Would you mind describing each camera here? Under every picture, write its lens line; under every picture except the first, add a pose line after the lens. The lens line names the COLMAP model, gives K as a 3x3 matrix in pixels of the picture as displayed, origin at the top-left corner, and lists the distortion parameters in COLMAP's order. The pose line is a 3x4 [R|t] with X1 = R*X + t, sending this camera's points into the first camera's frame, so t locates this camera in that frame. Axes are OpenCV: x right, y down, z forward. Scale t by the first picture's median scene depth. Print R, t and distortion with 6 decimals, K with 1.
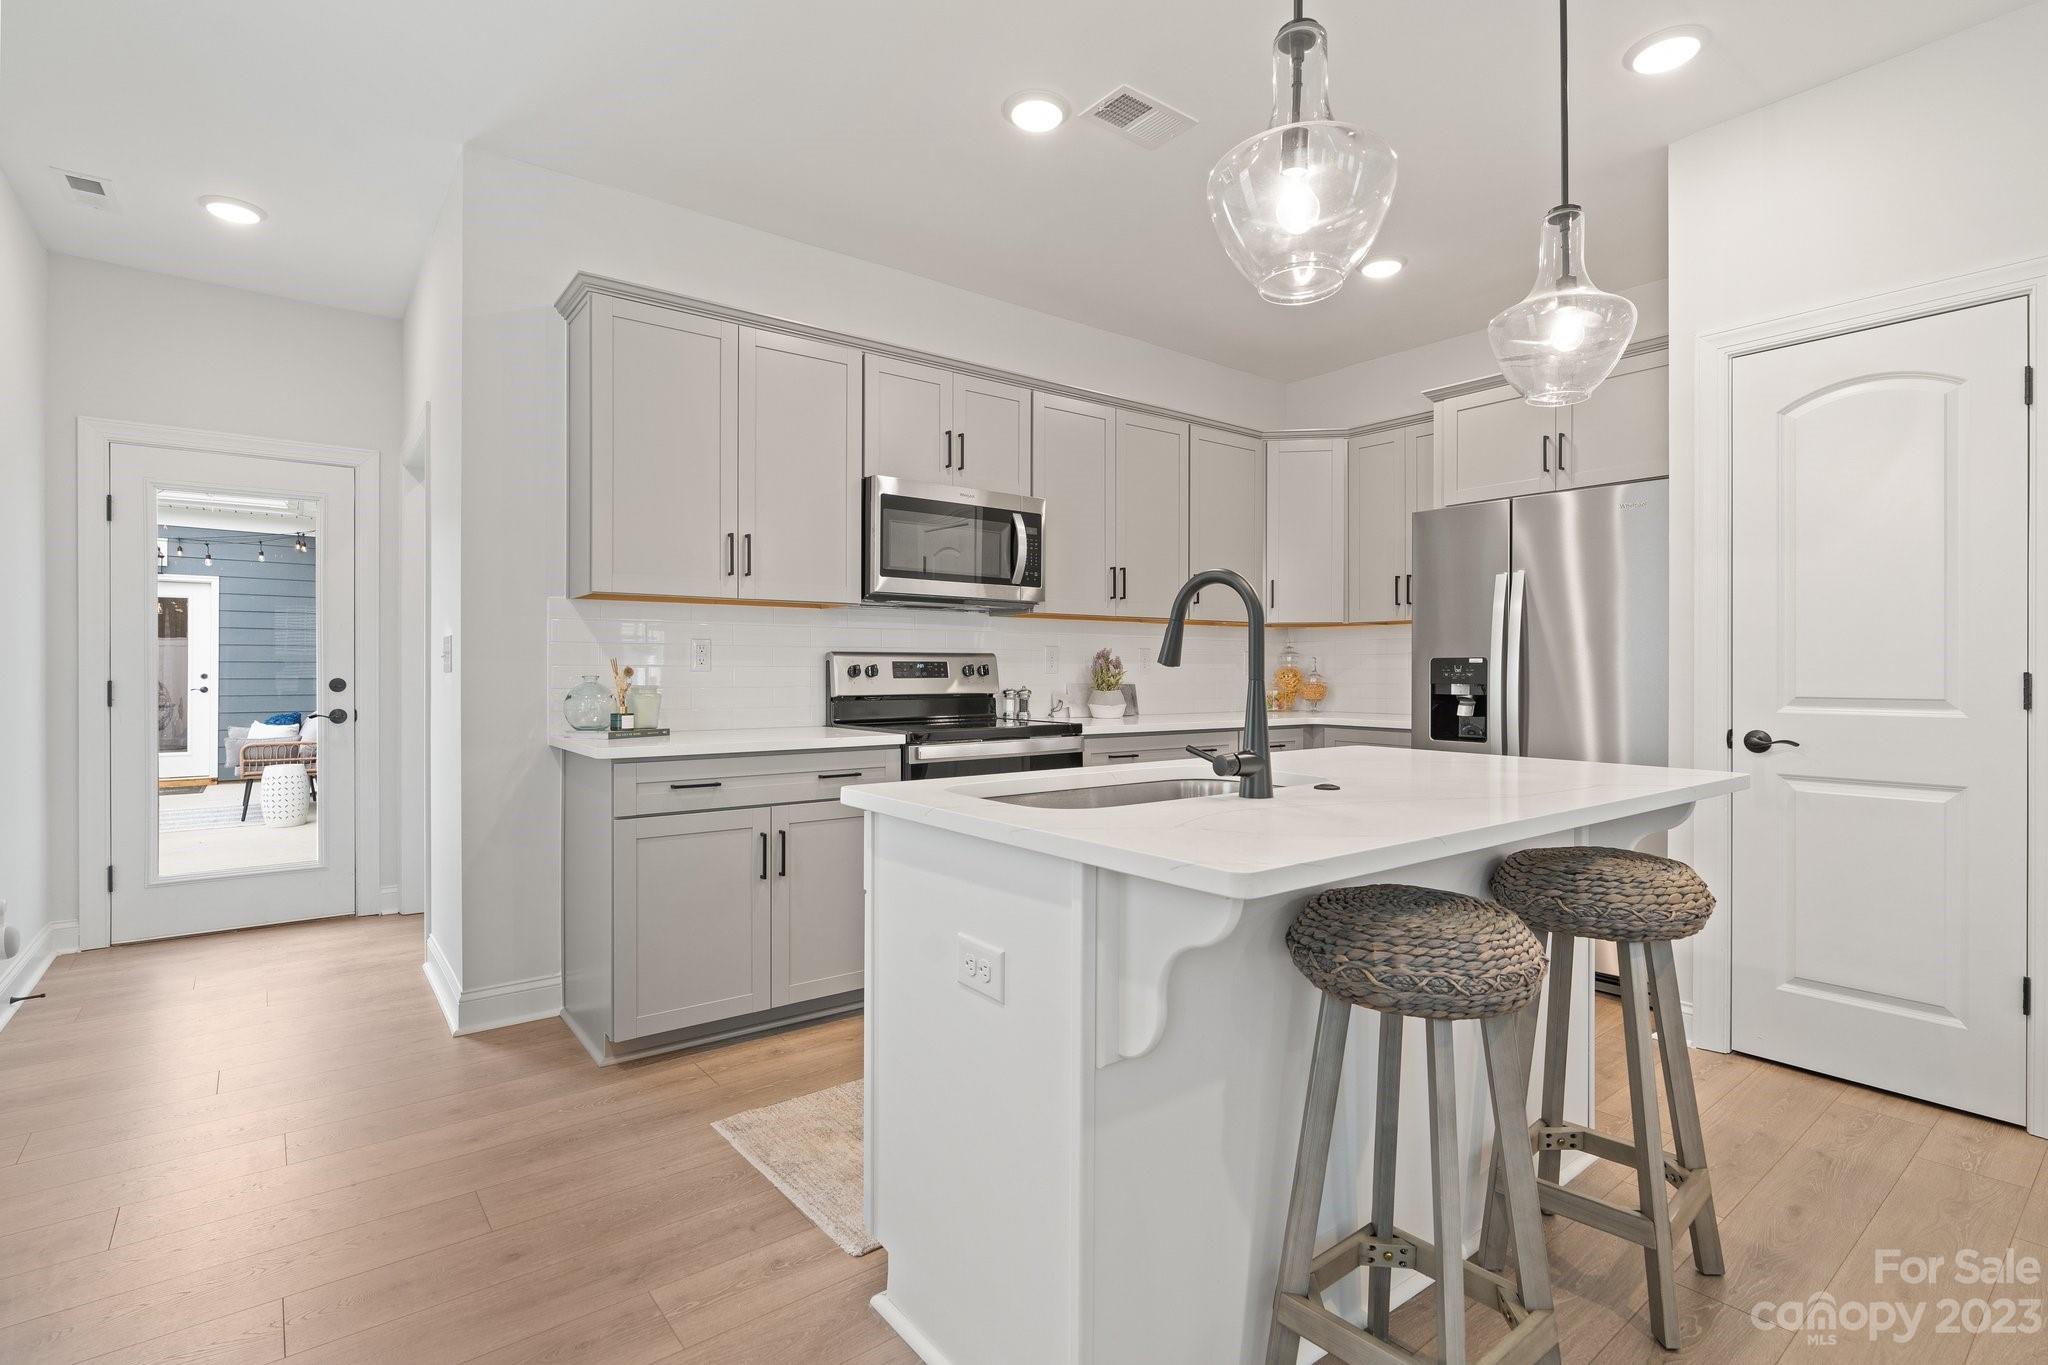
lens RADIAL K [[980.5, 0, 1031.9], [0, 980.5, 663.9], [0, 0, 1]] dist [0.000151, 0.000096]
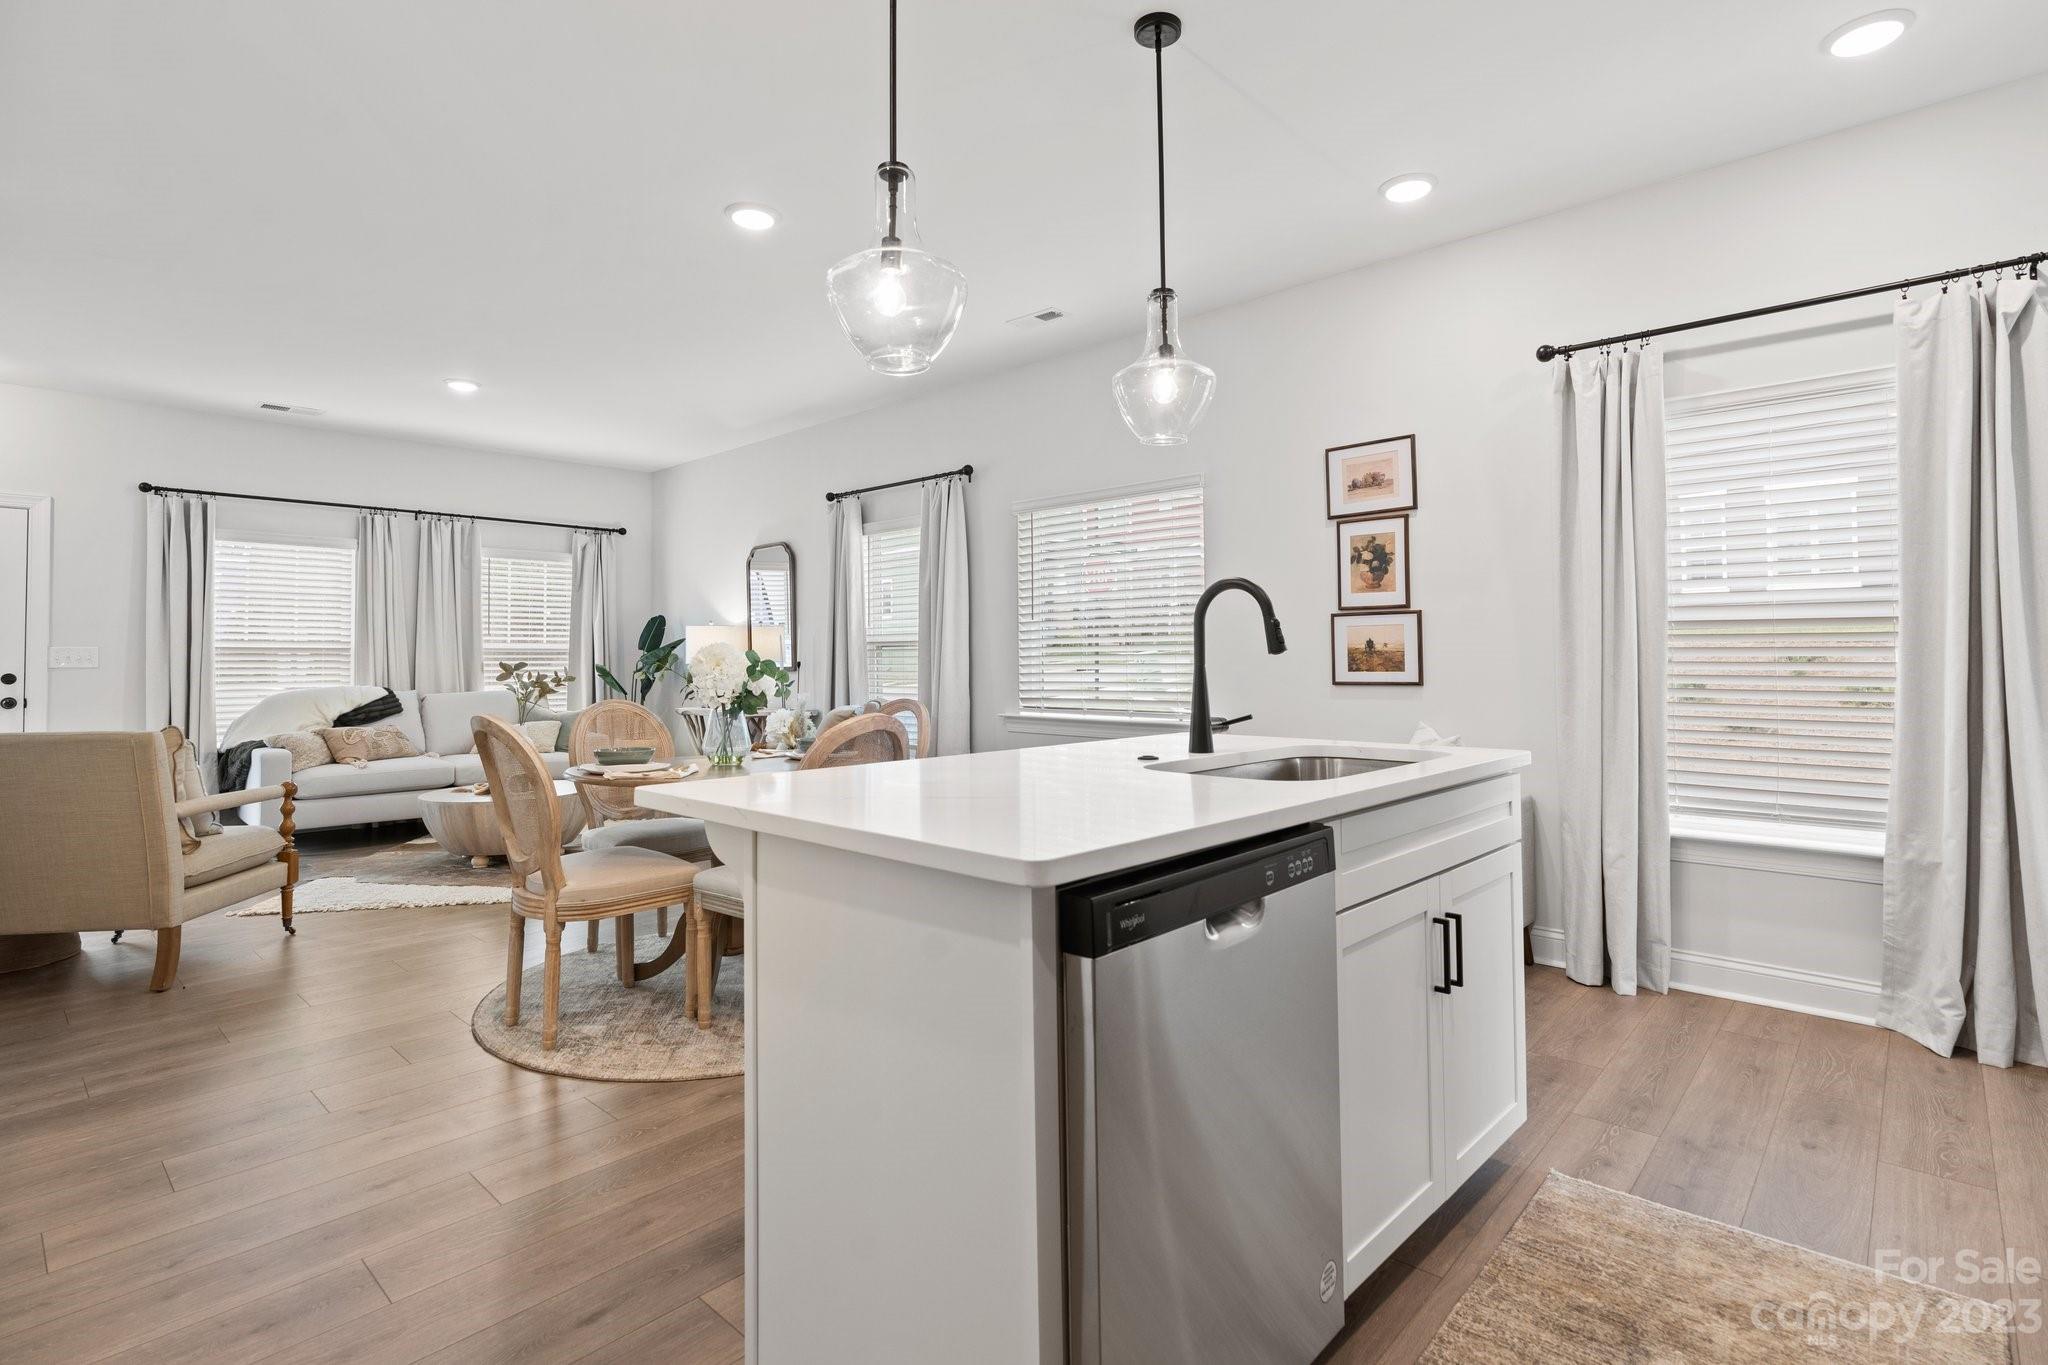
lens RADIAL K [[1001.1, 0, 1020.7], [0, 1001.1, 639.1], [0, 0, 1]] dist [0.004466, 0.002147]
pose [[-0.990745, 0.002661, -0.135713, 0.298865], [0.006445, 0.999603, -0.027446, 0.008379], [0.135586, -0.028066, -0.990368, 1.058965]]
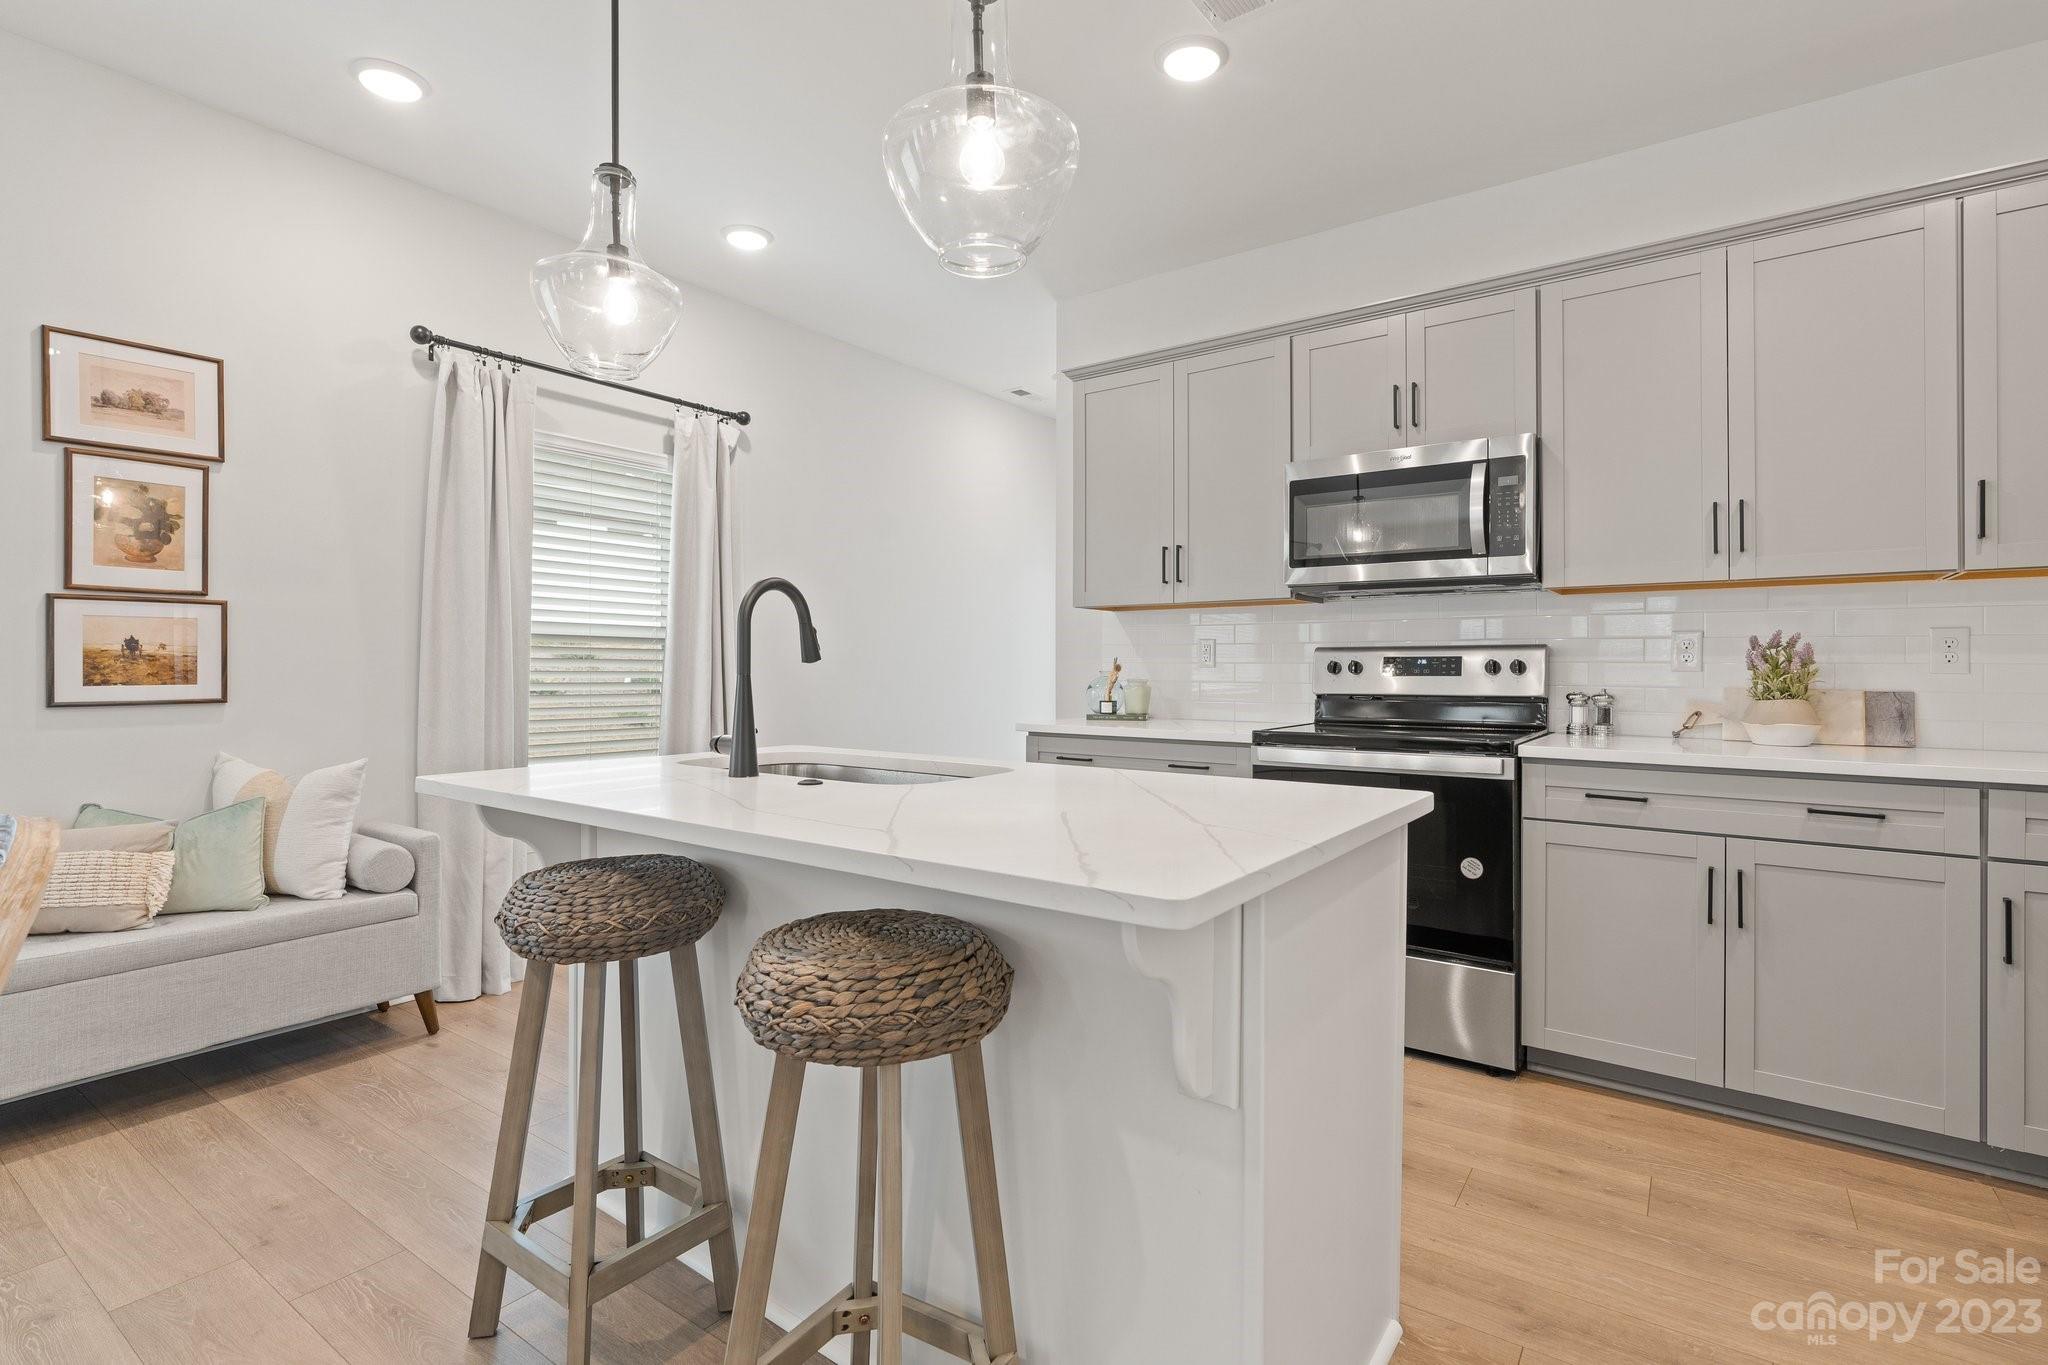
lens RADIAL K [[958.6, 0, 1040.4], [0, 958.6, 661.8], [0, 0, 1]] dist [-0.001715, -0.000039]
pose [[0.269255, -0.004158, -0.963060, 0.632319], [0.003846, 0.999987, -0.003242, 0.003813], [0.963061, -0.002831, 0.269268, 0.471737]]
